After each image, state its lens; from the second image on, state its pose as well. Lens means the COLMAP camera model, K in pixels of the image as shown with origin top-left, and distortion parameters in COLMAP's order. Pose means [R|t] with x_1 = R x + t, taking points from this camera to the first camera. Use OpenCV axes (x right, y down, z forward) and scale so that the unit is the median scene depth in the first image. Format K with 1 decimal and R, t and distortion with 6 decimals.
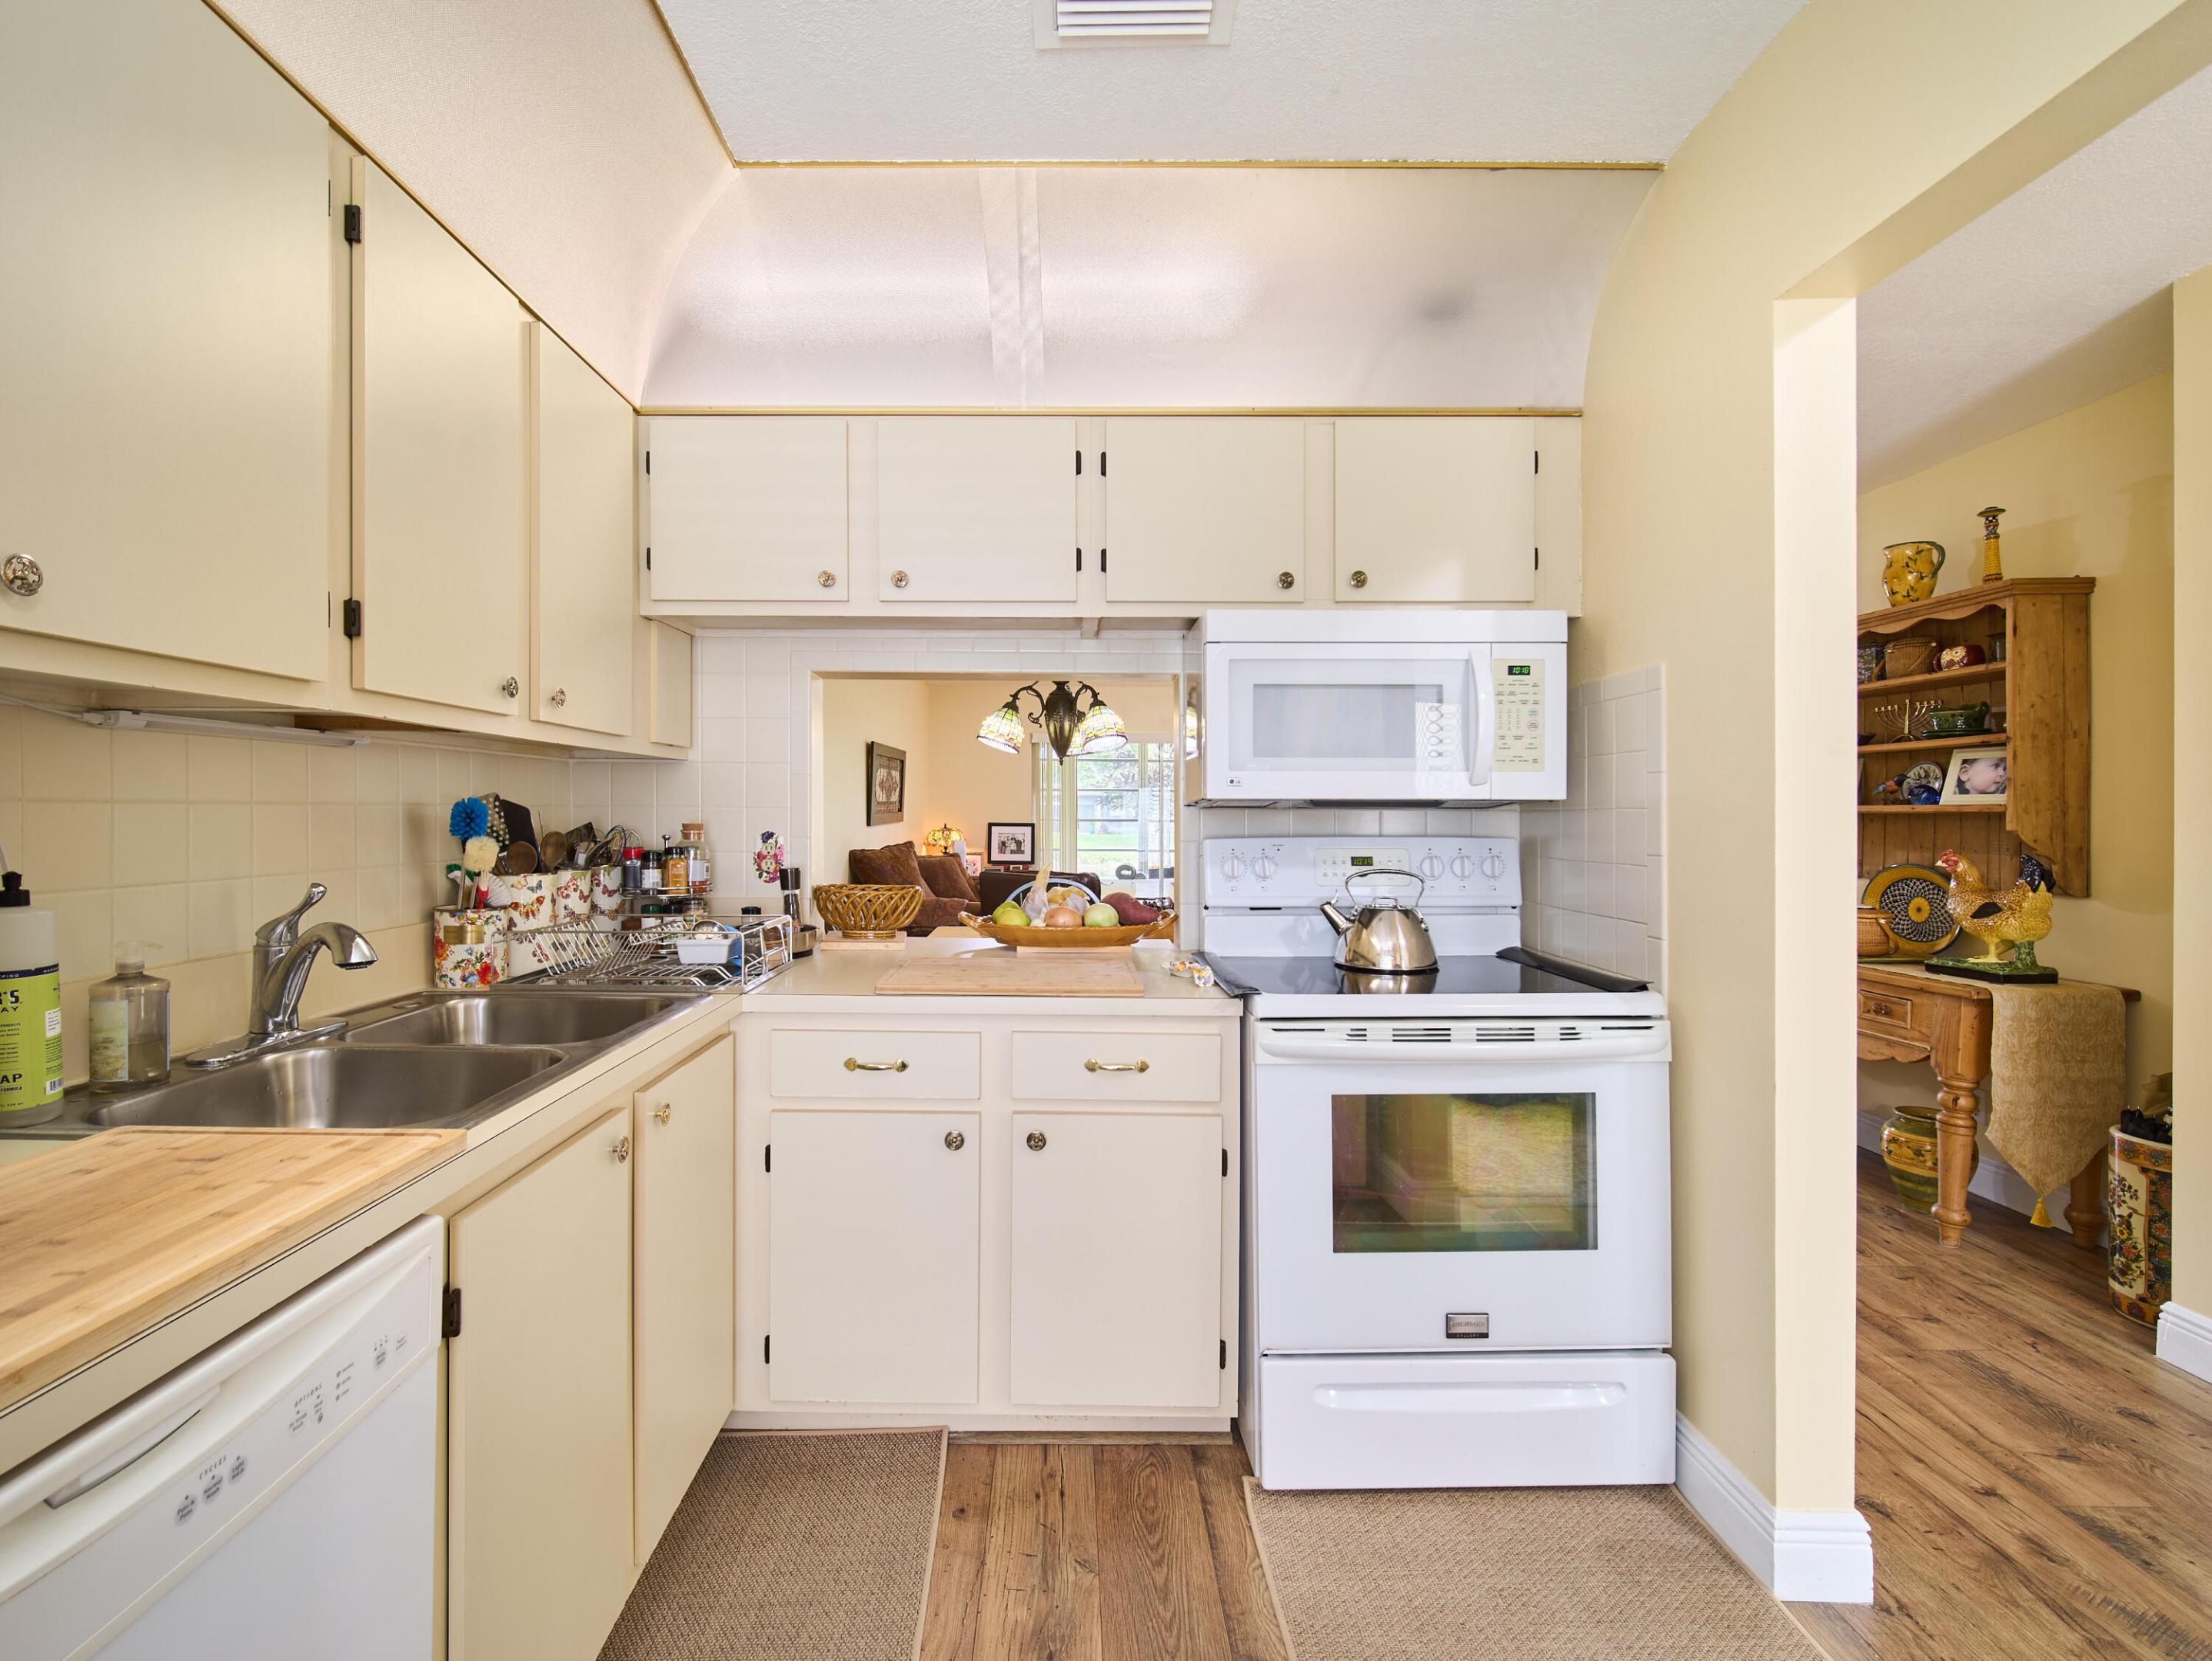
lens RADIAL K [[982.5, 0, 1062.2], [0, 982.5, 821.3], [0, 0, 1]] dist [0.000457, -0.001636]
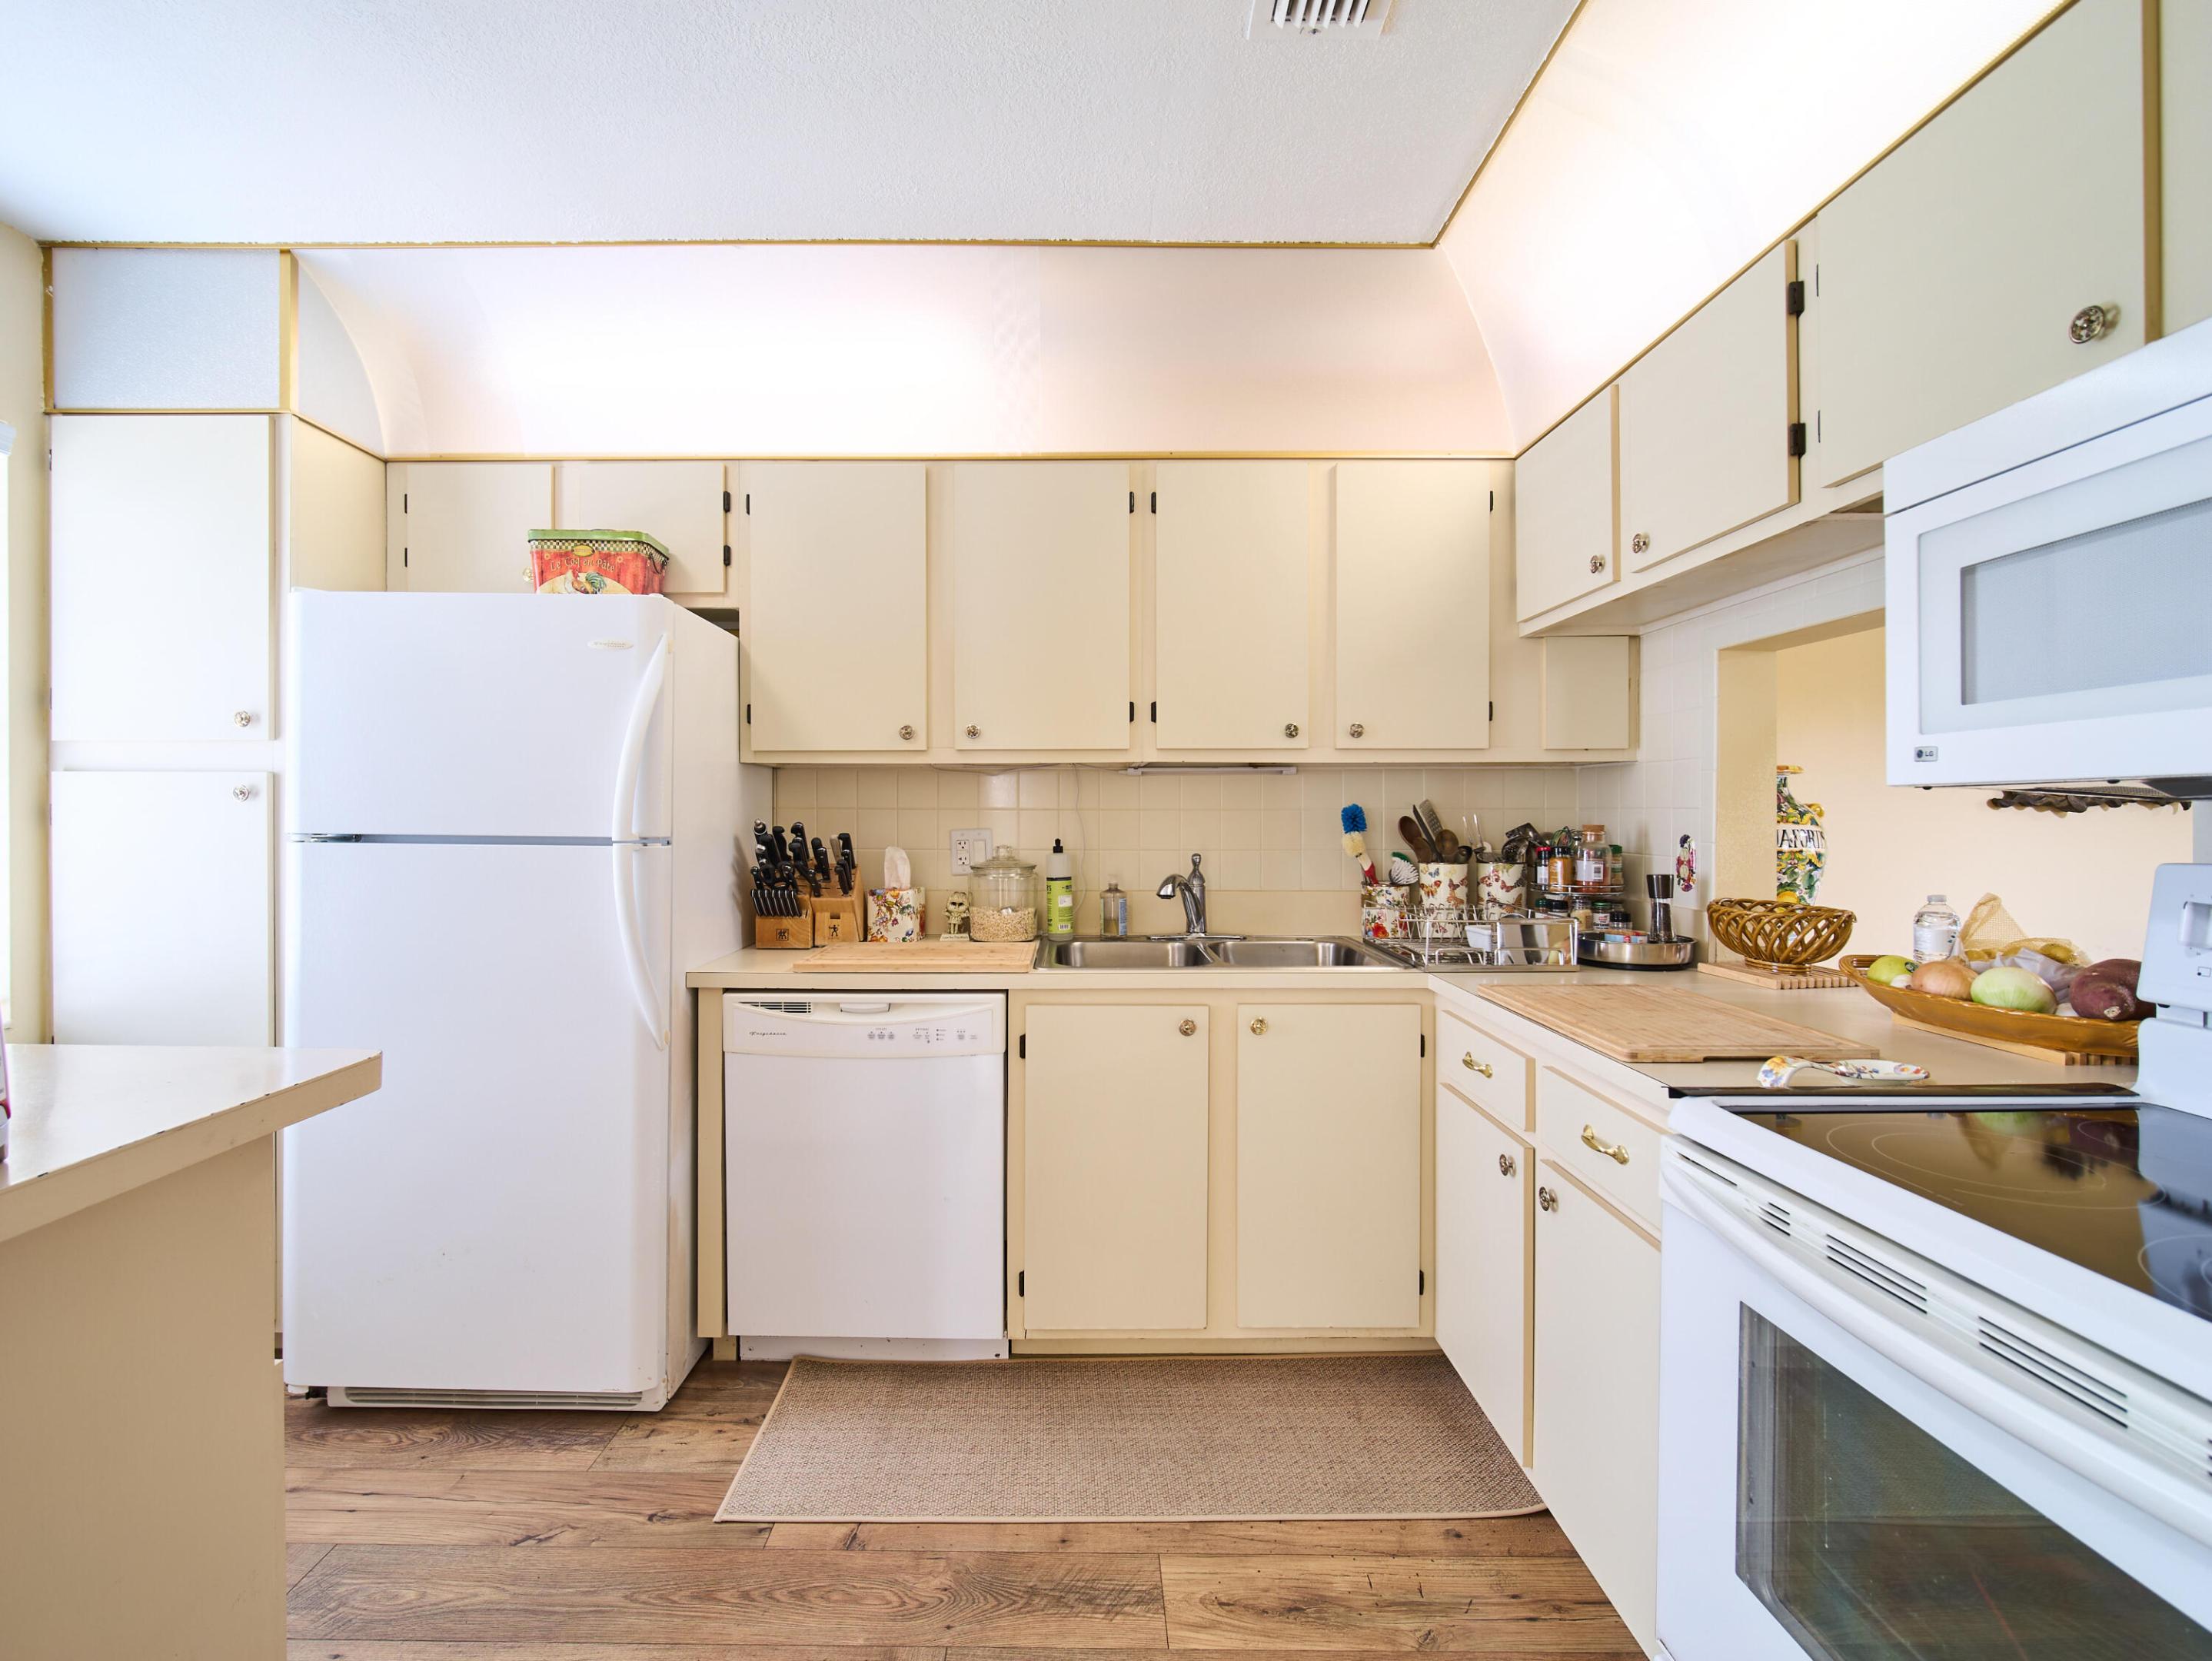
lens RADIAL K [[982.5, 0, 1104.4], [0, 982.5, 818.4], [0, 0, 1]] dist [0.000457, -0.001636]
pose [[0.023899, -0.000517, -0.999714, 0.743699], [-0.006229, 0.999980, -0.000666, -0.000978], [0.999695, 0.006243, 0.023896, 0.541308]]
